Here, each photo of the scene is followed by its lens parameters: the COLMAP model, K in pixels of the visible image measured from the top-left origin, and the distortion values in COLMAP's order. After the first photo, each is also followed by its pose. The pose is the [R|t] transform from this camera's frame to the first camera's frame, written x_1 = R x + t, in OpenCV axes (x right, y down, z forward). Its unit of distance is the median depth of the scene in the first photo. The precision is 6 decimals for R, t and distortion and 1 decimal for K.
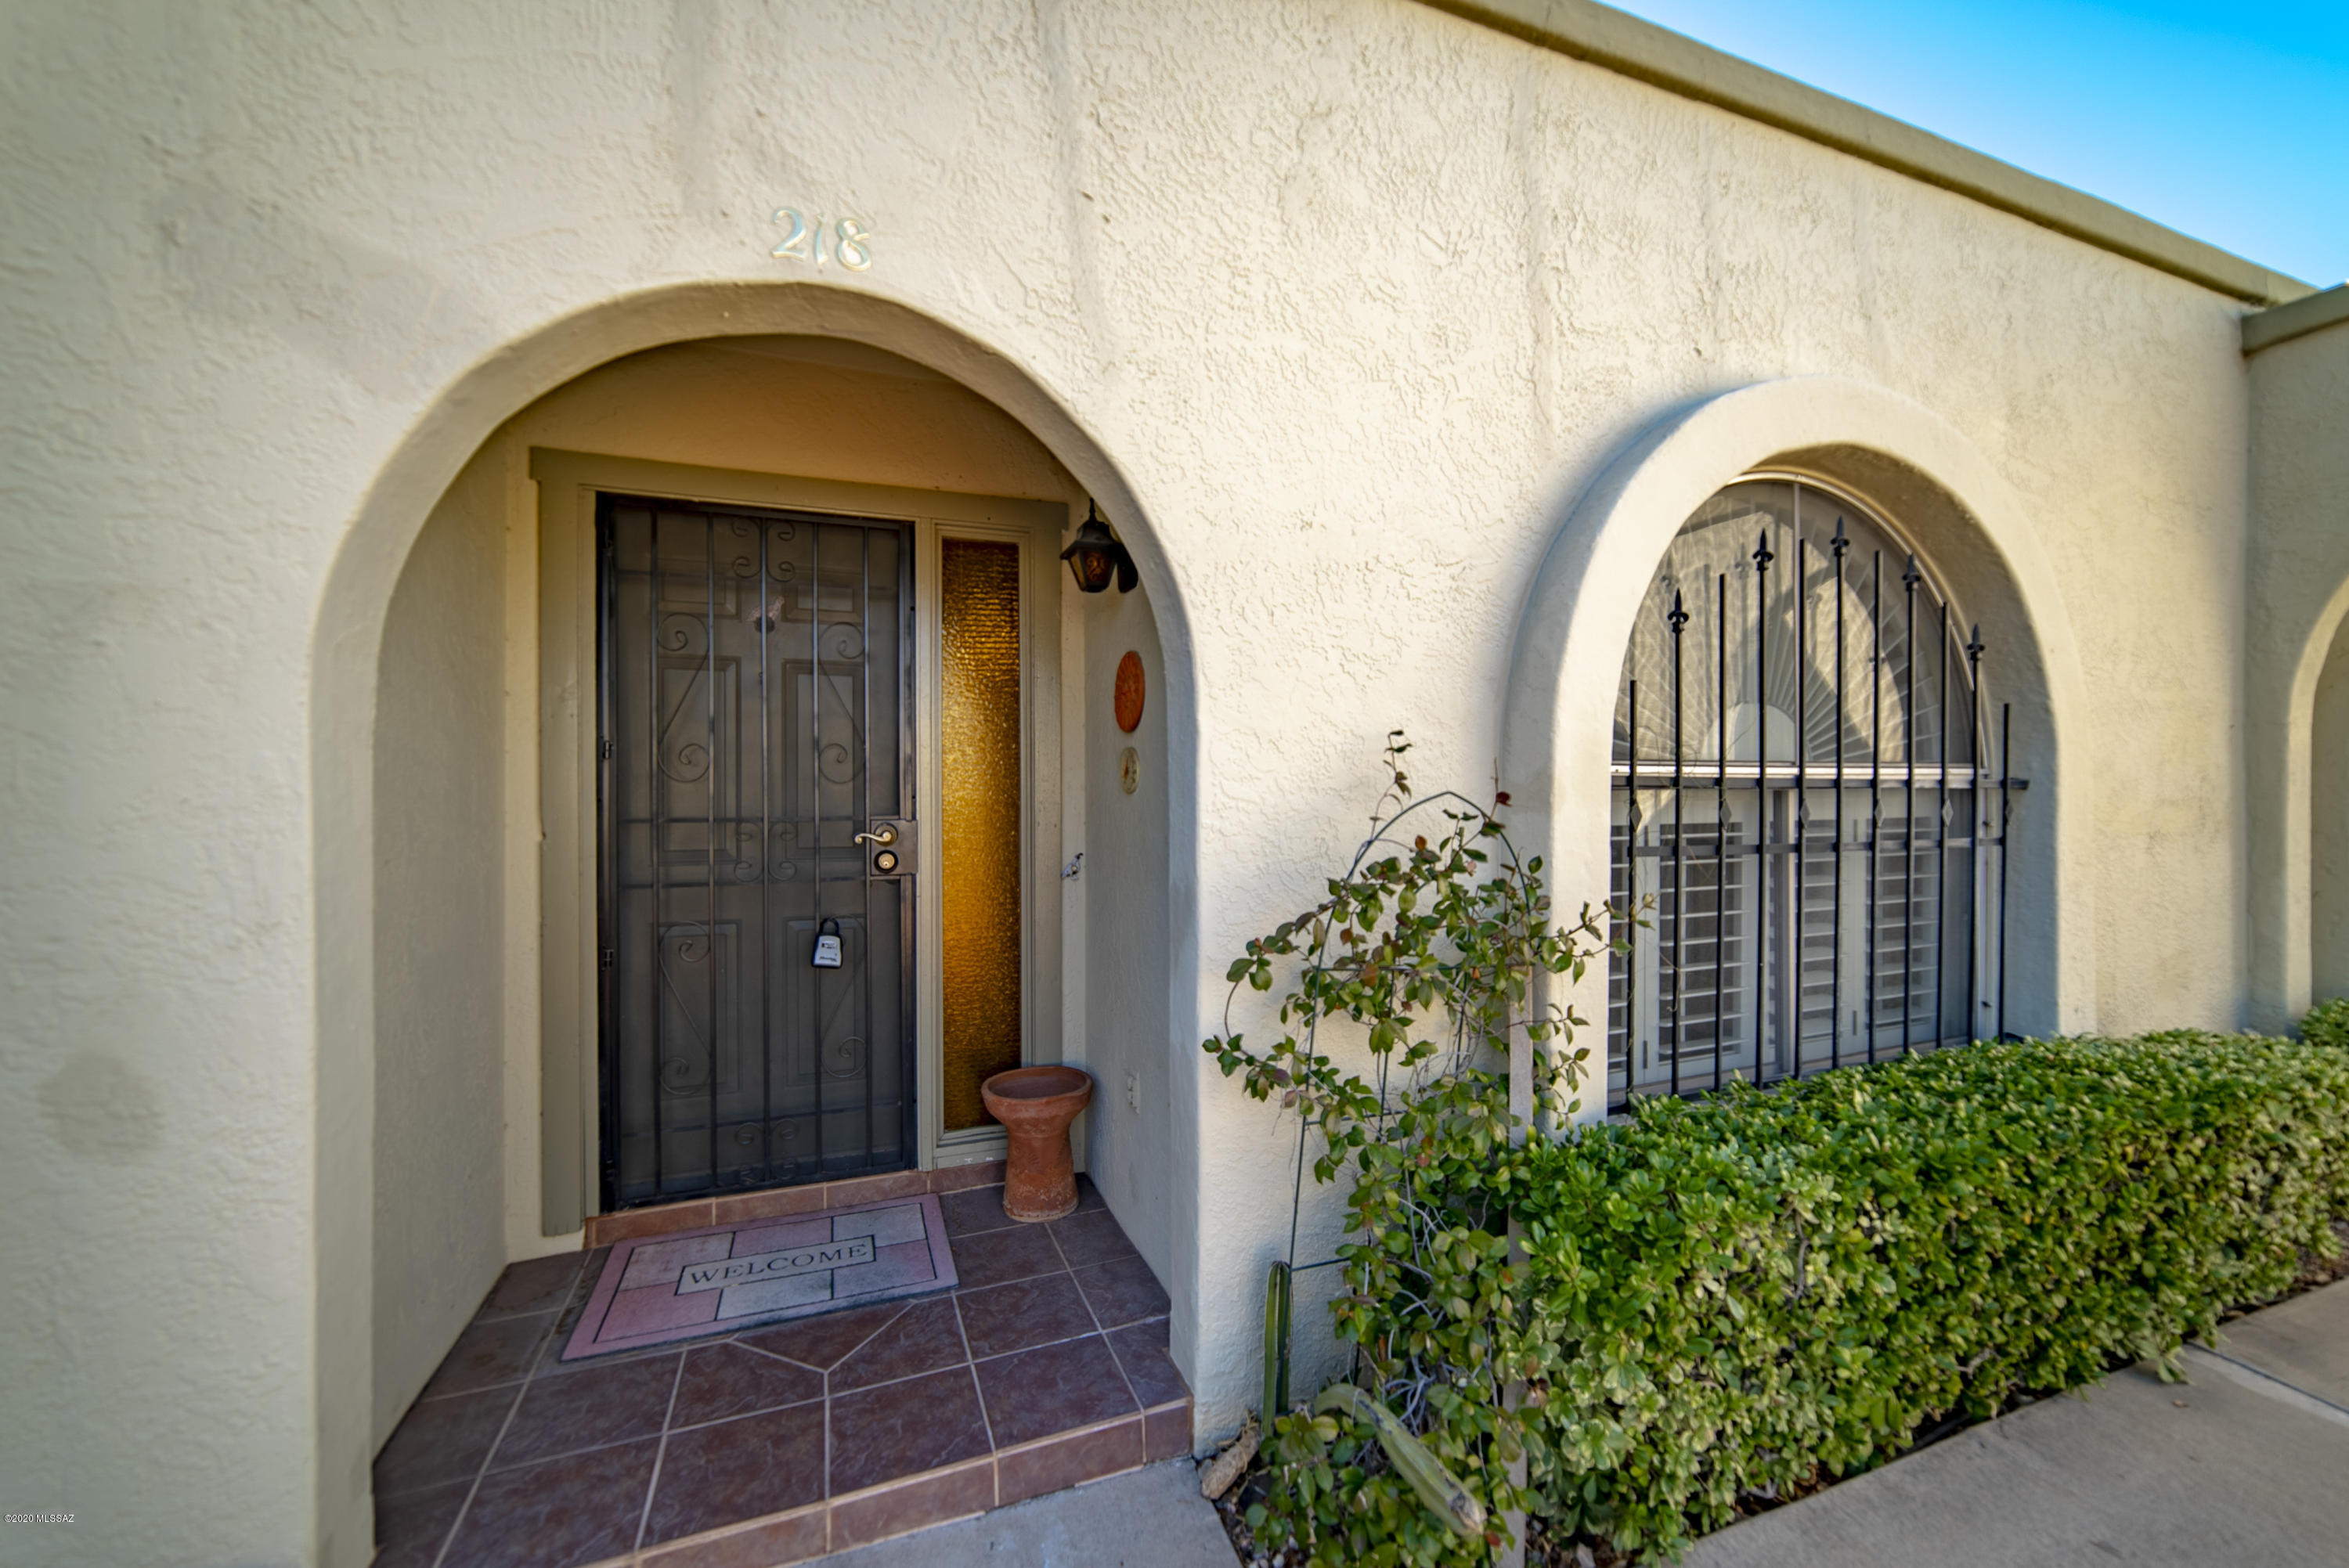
lens RADIAL K [[946.4, 0, 1181.6], [0, 946.4, 788.9], [0, 0, 1]] dist [-0.000034, 0.000000]
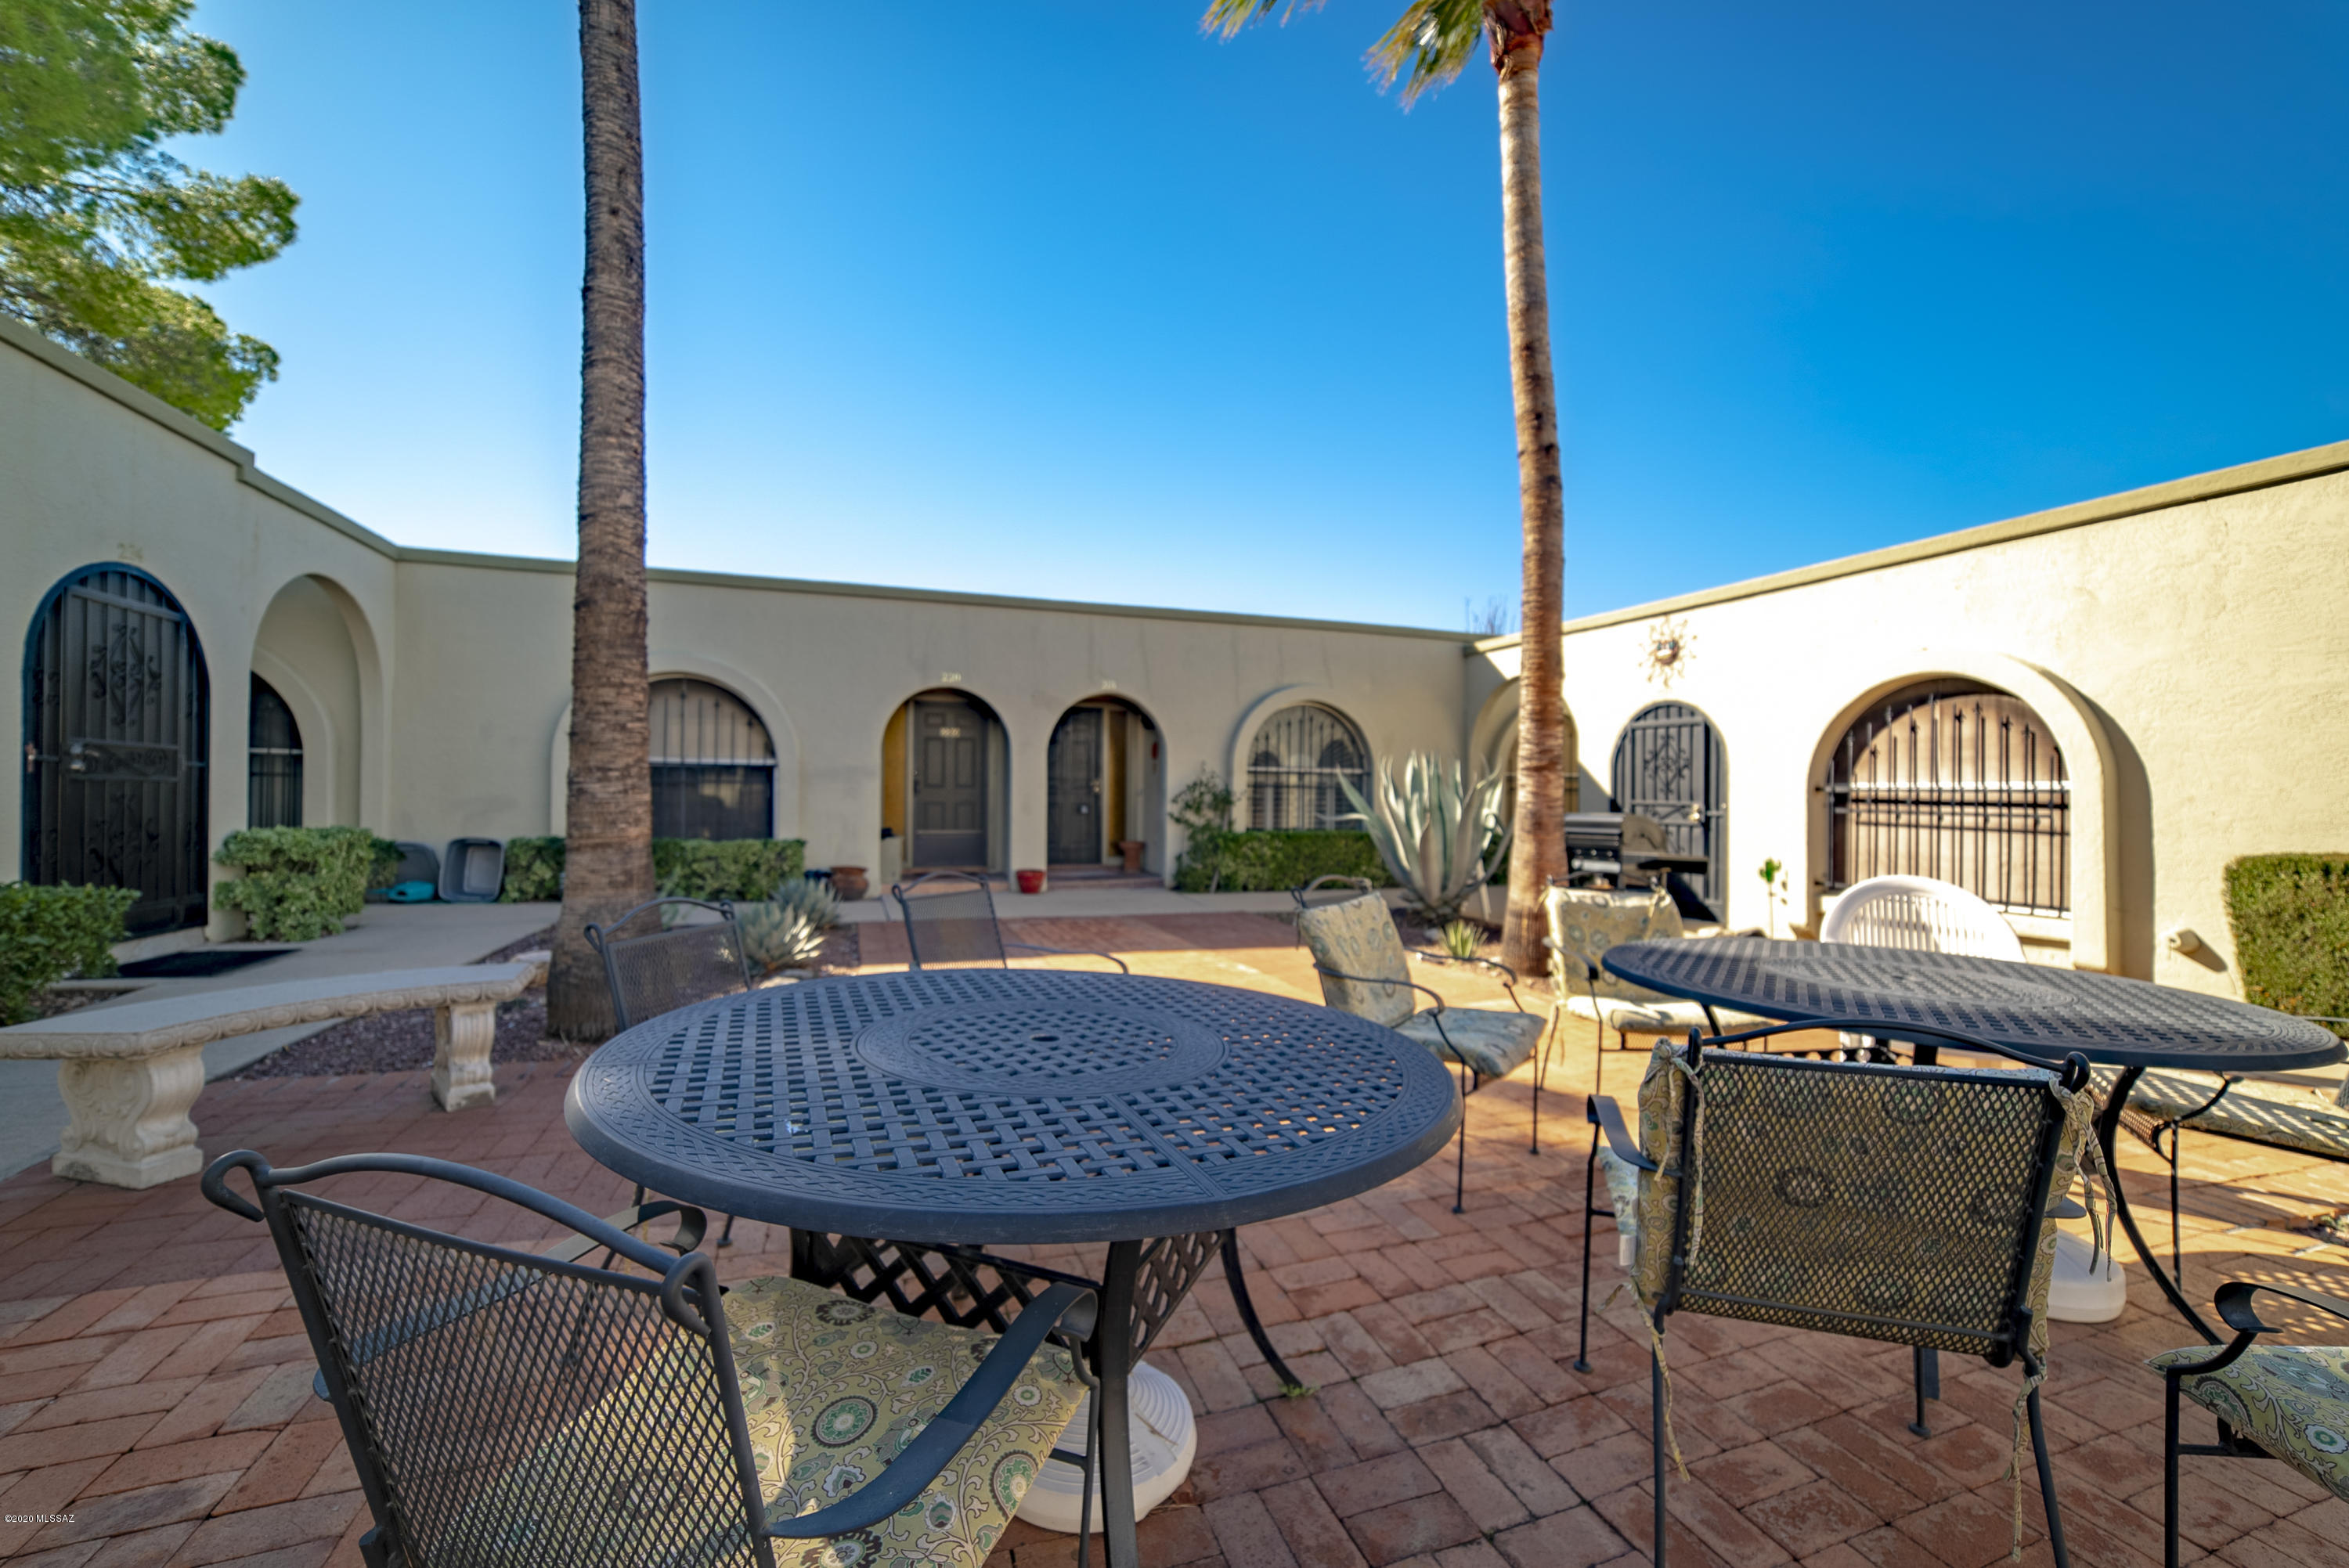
lens RADIAL K [[946.4, 0, 1175.5], [0, 946.4, 782.8], [0, 0, 1]] dist [-0.000034, 0.000000]
pose [[0.999483, 0.005838, -0.031616, 0.240527], [-0.006164, 0.999929, -0.010211, 0.125476], [0.031554, 0.010401, 0.999448, -4.486460]]
